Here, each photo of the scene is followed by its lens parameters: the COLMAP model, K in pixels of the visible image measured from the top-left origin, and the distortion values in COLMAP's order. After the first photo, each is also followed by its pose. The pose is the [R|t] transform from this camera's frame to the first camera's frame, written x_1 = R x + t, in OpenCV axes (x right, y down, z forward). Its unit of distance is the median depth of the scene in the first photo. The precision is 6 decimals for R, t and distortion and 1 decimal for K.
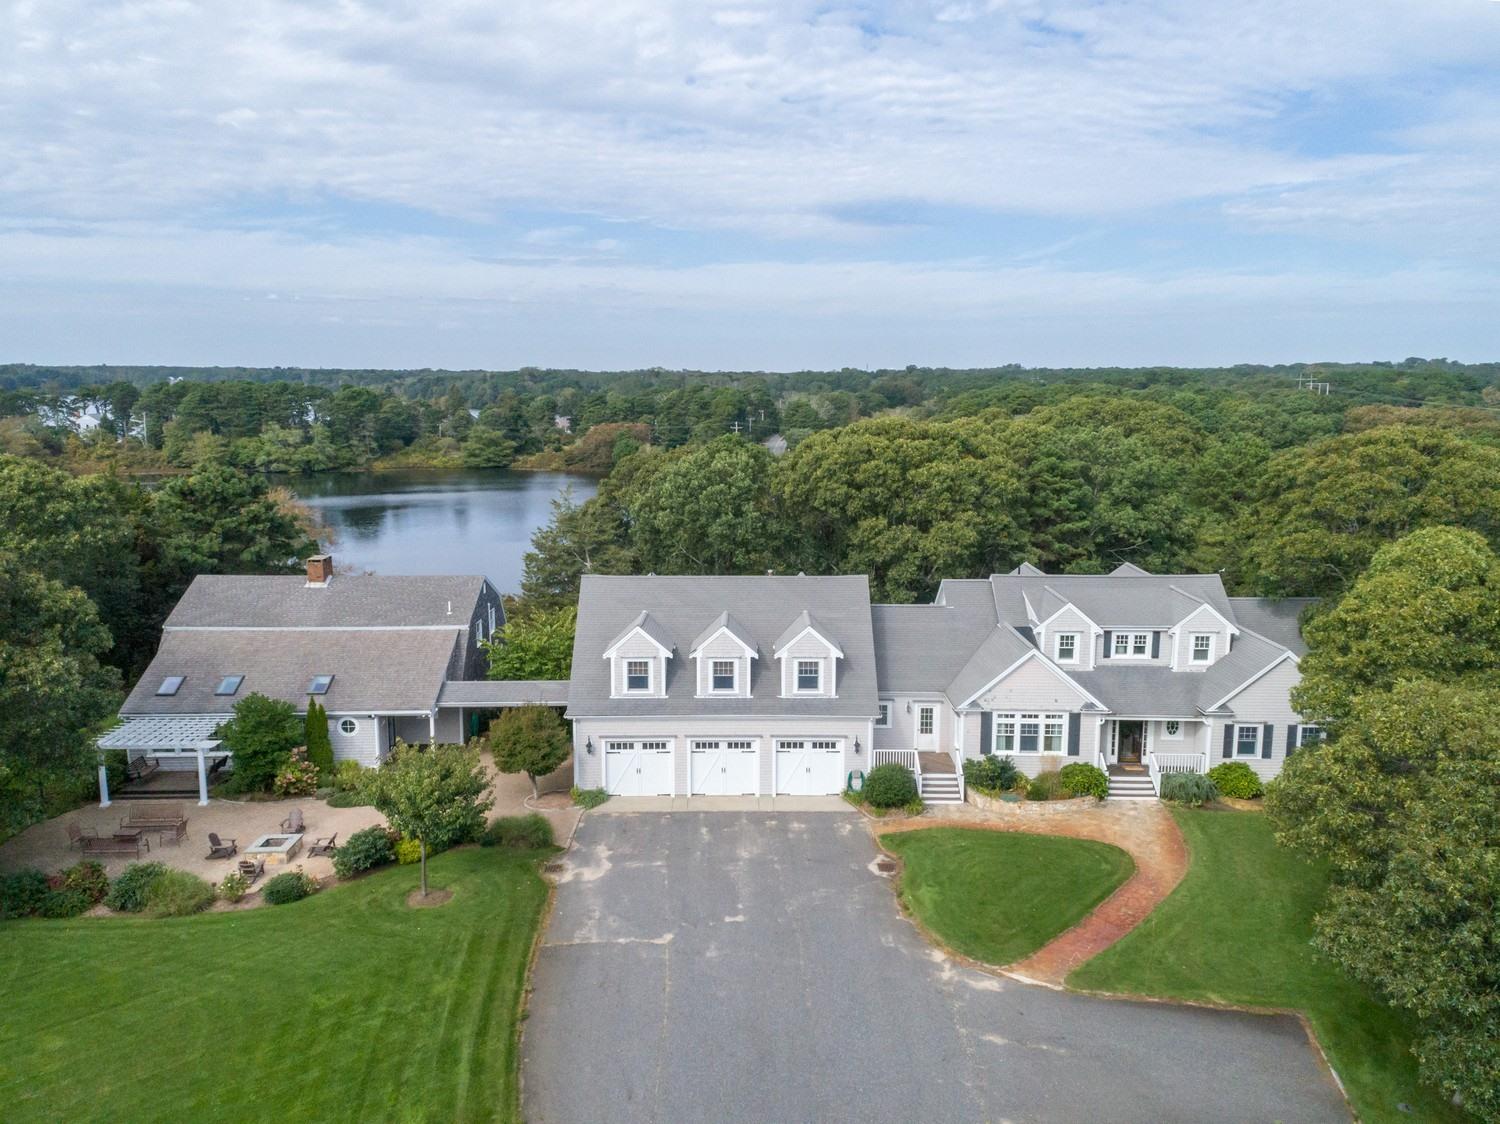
lens RADIAL K [[1105.4, 0, 750.0], [0, 1105.4, 562.0], [0, 0, 1]] dist [0.165861, -0.002649]
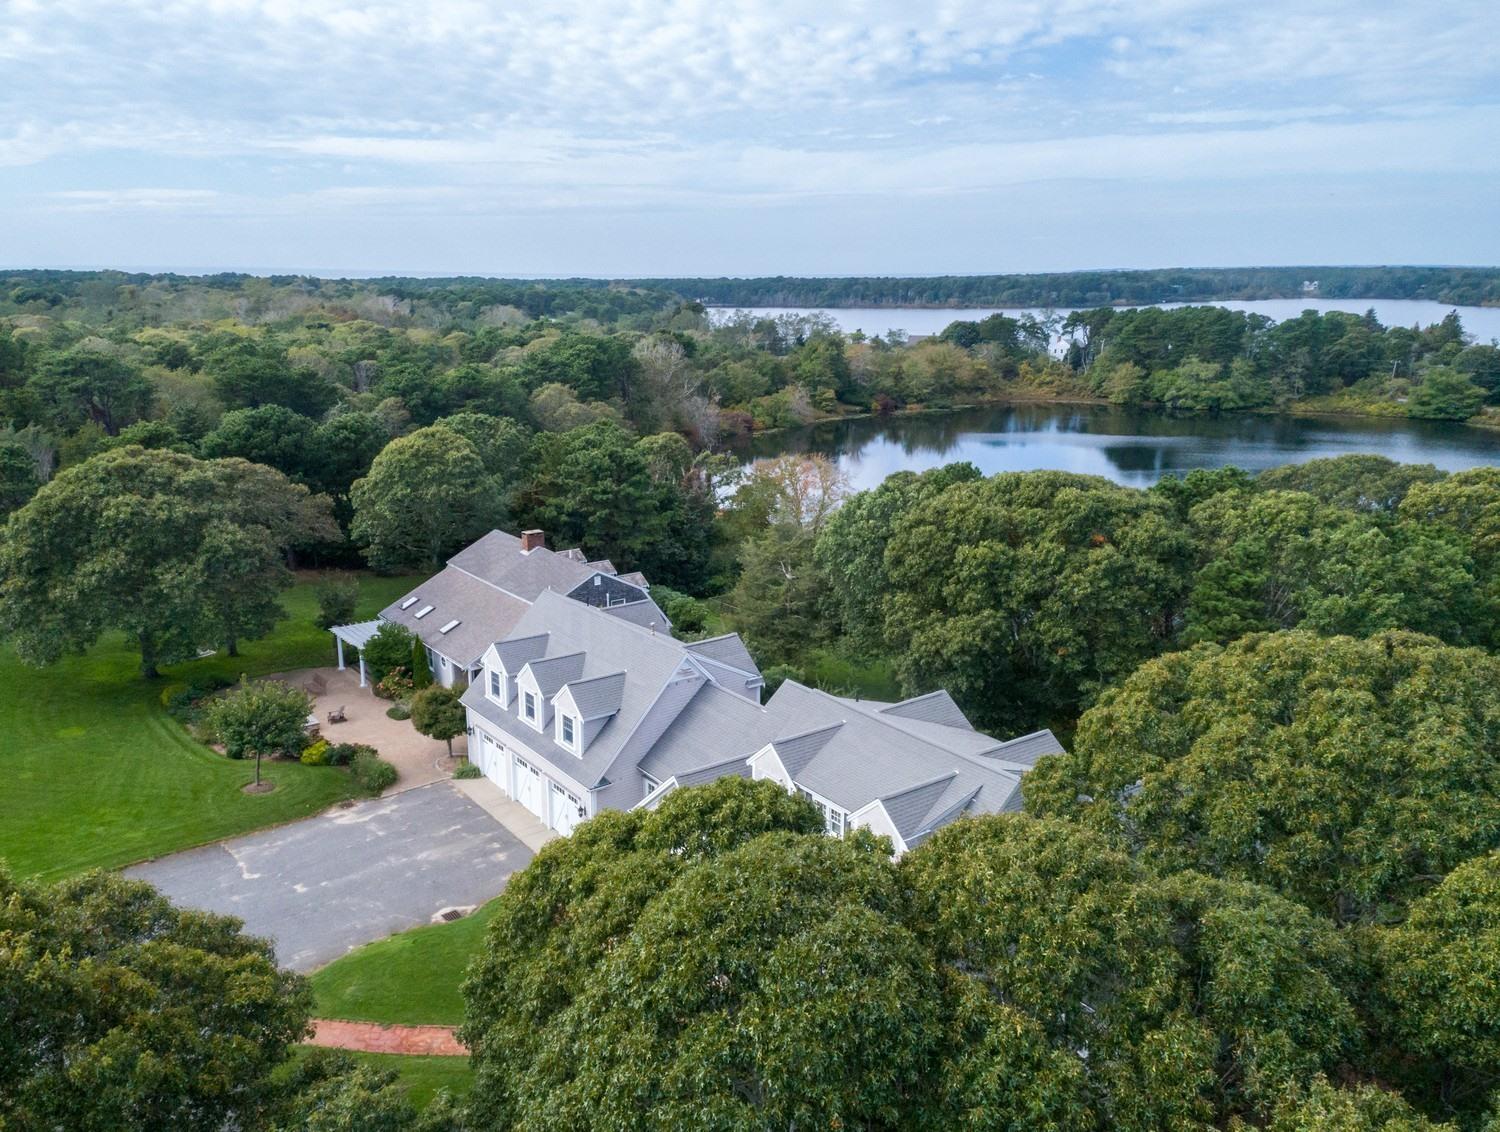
lens RADIAL K [[1167.4, 0, 634.3], [0, 1167.4, 566.7], [0, 0, 1]] dist [0.004881, -0.001714]
pose [[0.546835, 0.192099, -0.814904, 1.006892], [-0.124814, 0.981150, 0.147533, -0.230199], [0.827884, 0.021035, 0.560504, 0.480135]]
